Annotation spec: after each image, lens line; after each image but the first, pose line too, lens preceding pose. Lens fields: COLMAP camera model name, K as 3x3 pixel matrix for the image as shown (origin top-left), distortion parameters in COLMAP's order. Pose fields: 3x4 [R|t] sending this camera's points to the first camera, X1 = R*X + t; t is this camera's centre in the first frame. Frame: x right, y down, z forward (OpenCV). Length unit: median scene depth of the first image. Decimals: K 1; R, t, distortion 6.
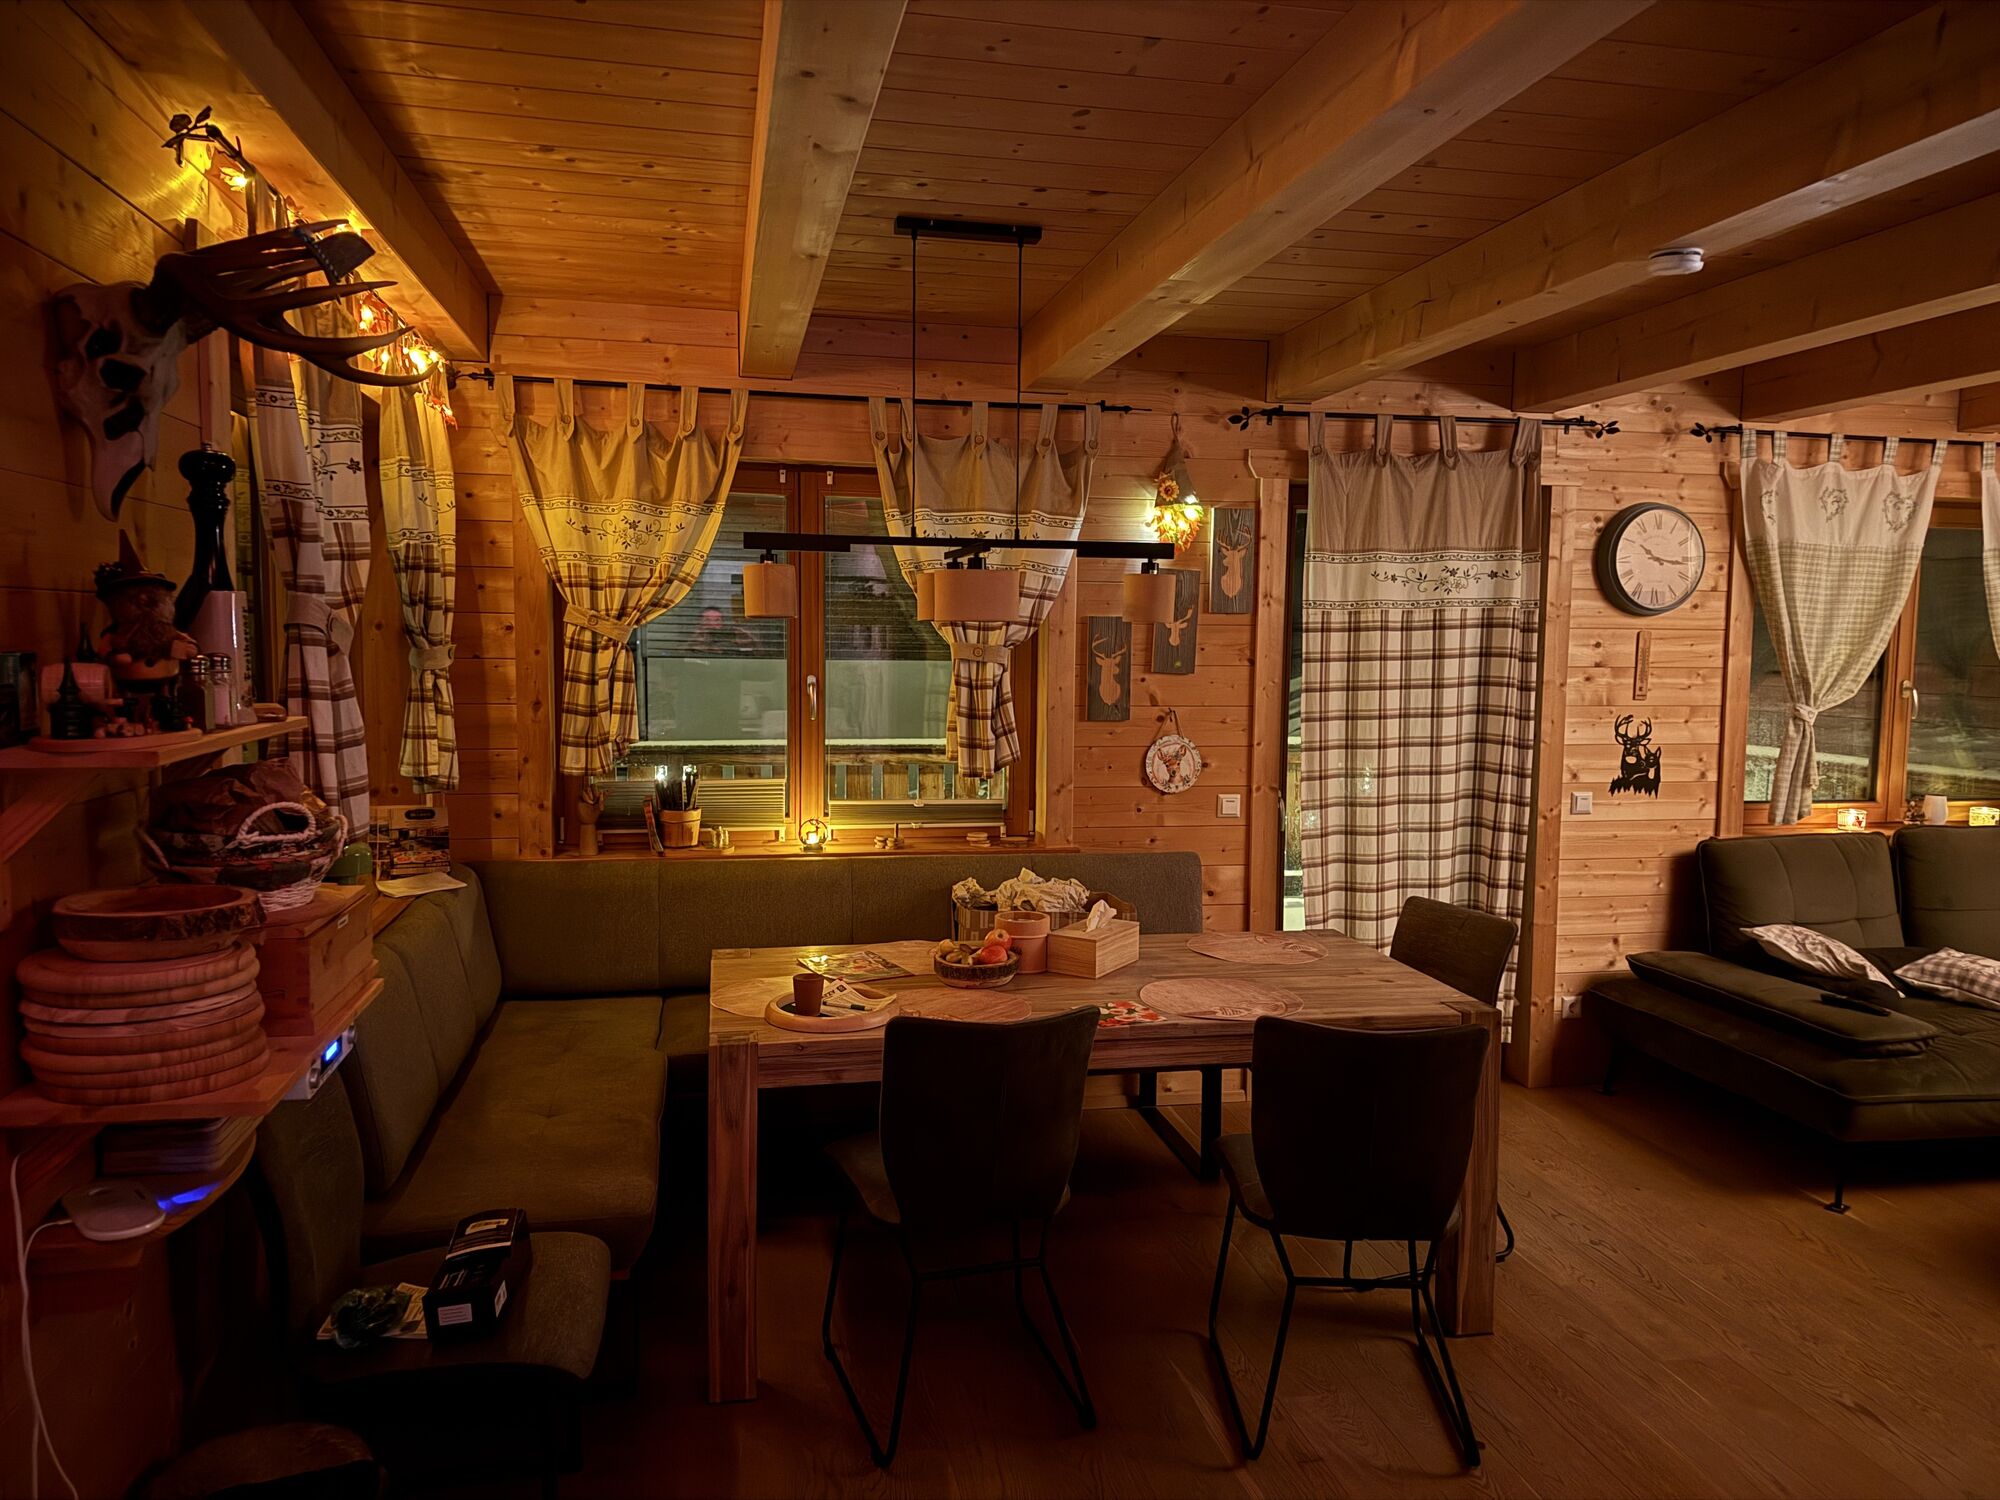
lens RADIAL K [[1402.4, 0, 1000.0], [0, 1402.4, 750.0], [0, 0, 1]] dist [0.136738, -0.182602]
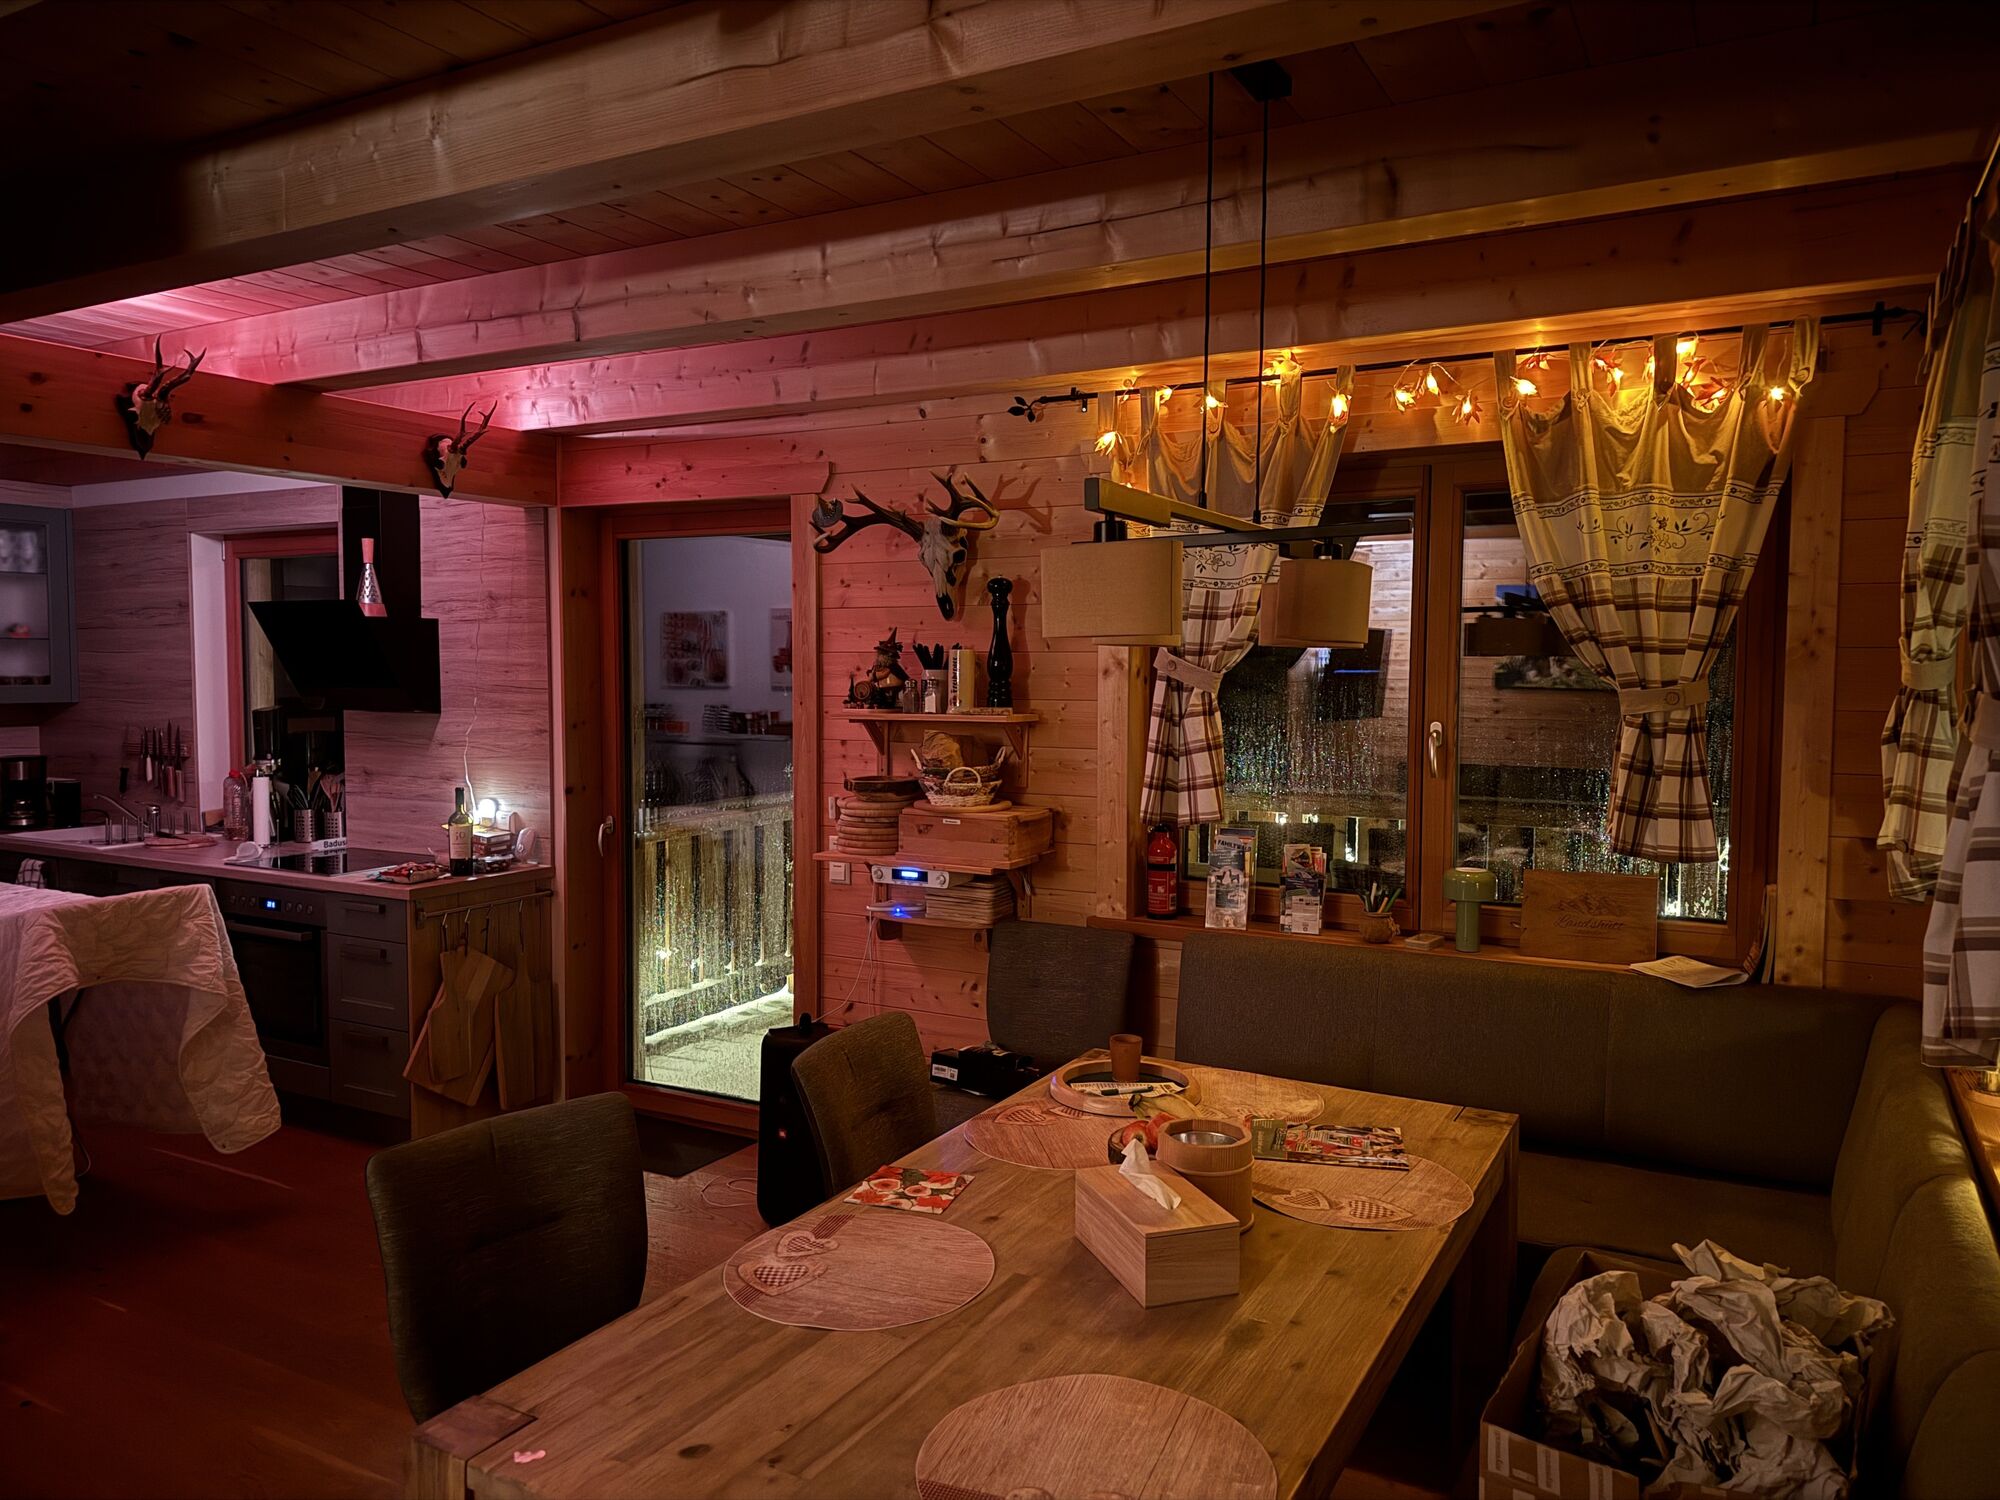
lens RADIAL K [[1402.4, 0, 1000.0], [0, 1402.4, 750.0], [0, 0, 1]] dist [0.136738, -0.182602]
pose [[-0.652384, 0.033374, -0.757153, 0.395806], [-0.071371, 0.991885, 0.105216, -0.076712], [0.754520, 0.122680, -0.644708, 0.979375]]
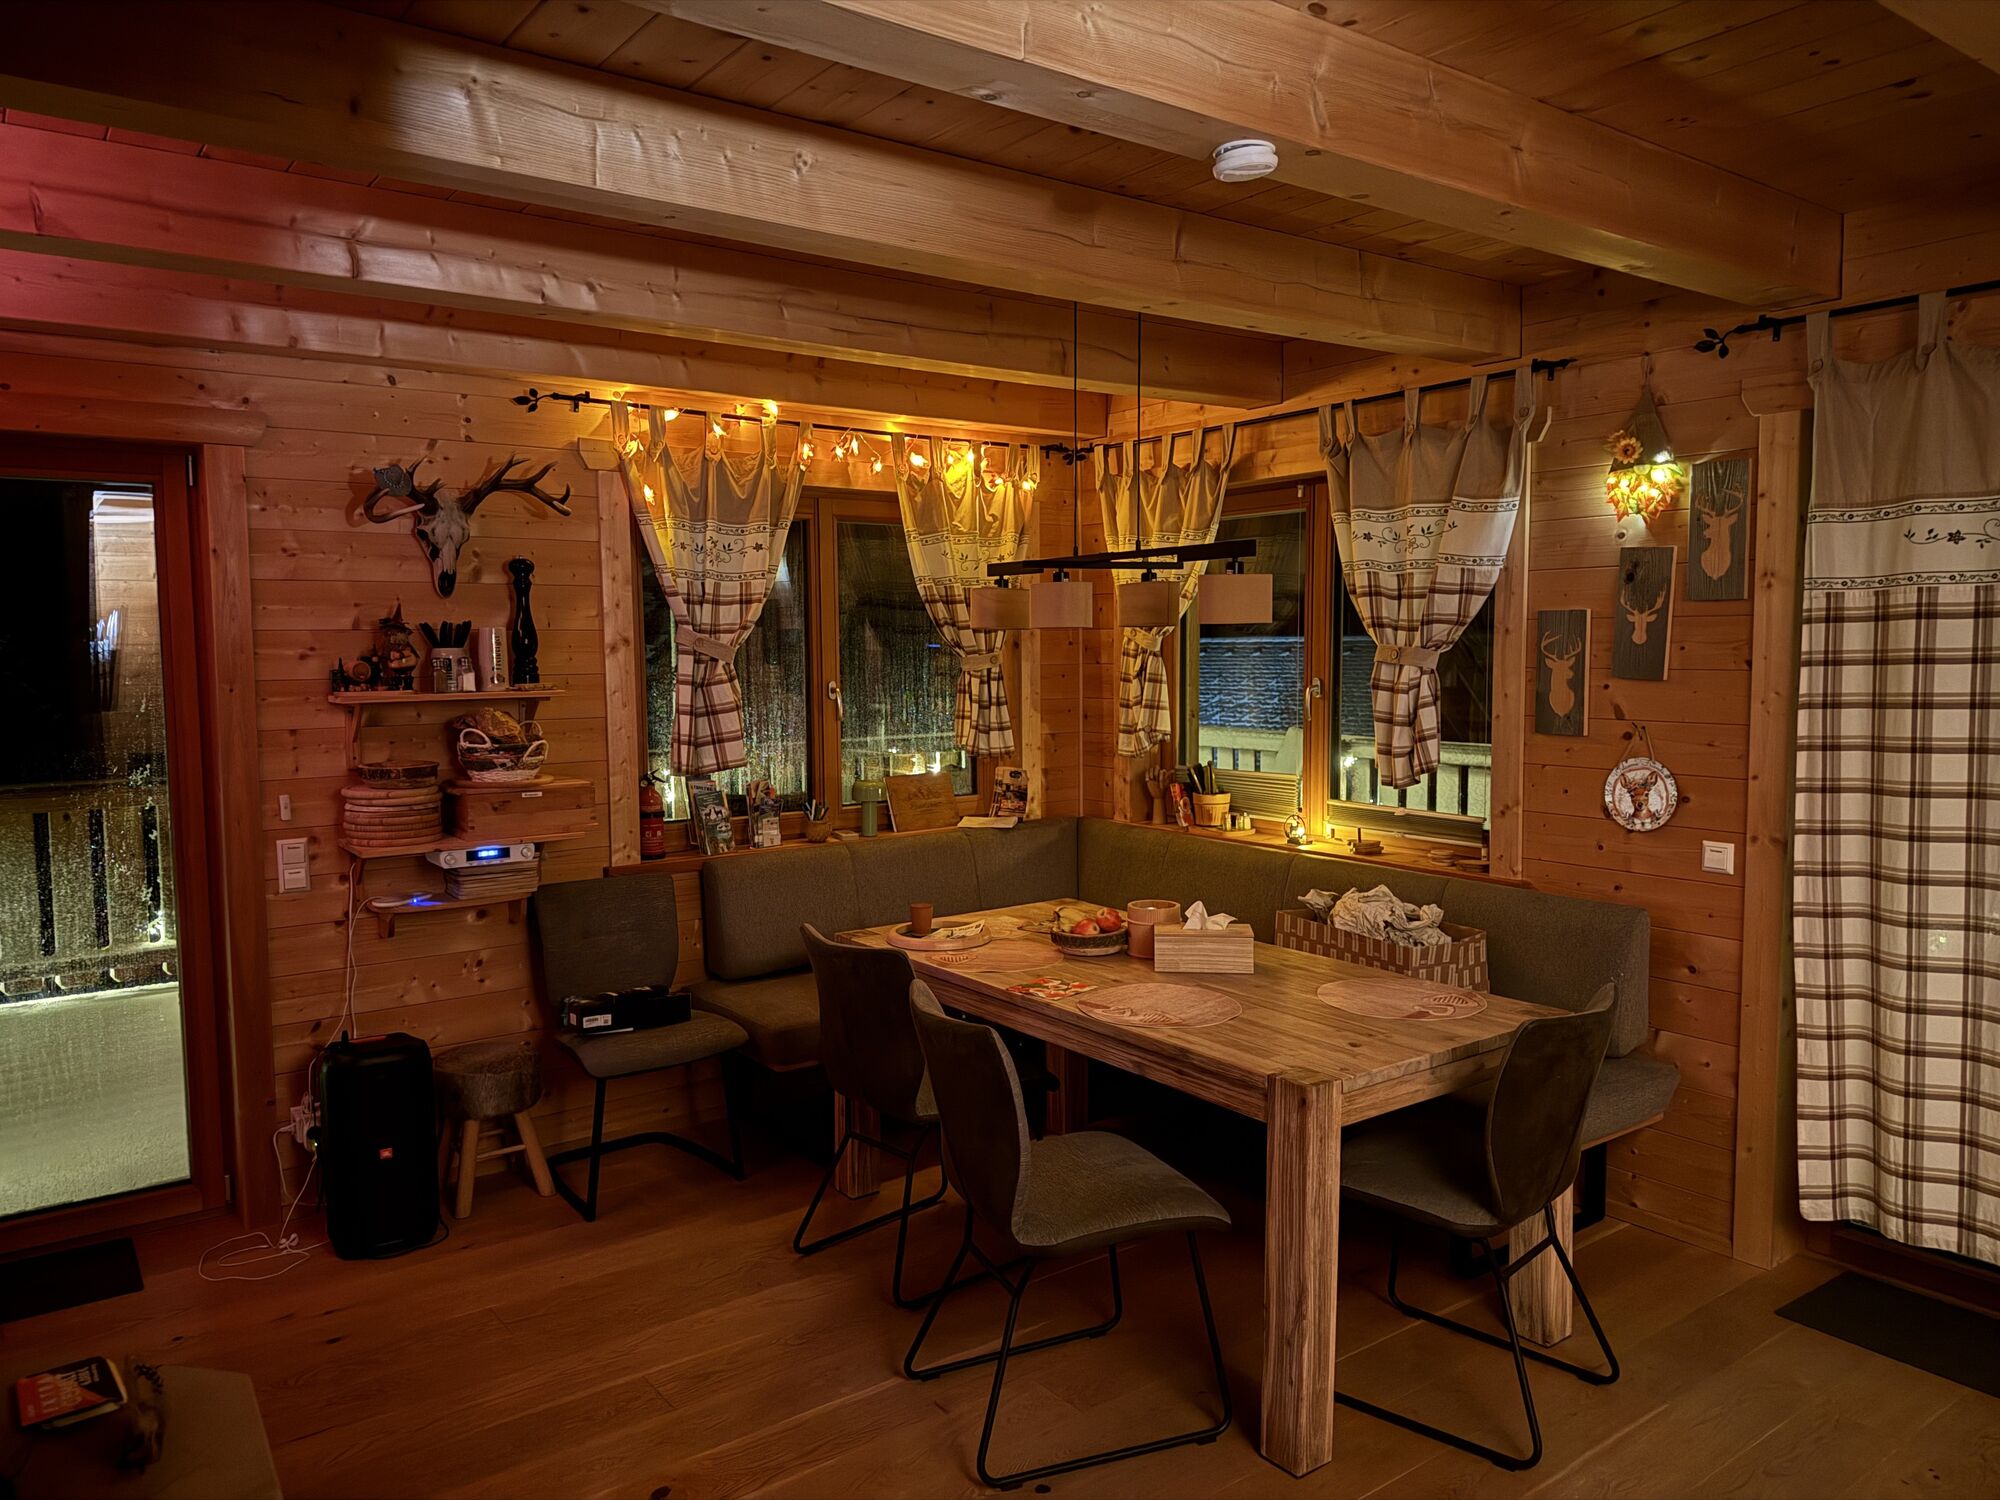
lens RADIAL K [[1402.4, 0, 1000.0], [0, 1402.4, 750.0], [0, 0, 1]] dist [0.136738, -0.182602]
pose [[0.427057, 0.055036, -0.902548, 0.686156], [-0.060140, 0.997665, 0.032380, -0.019060], [0.902223, 0.040451, 0.429369, 0.326275]]
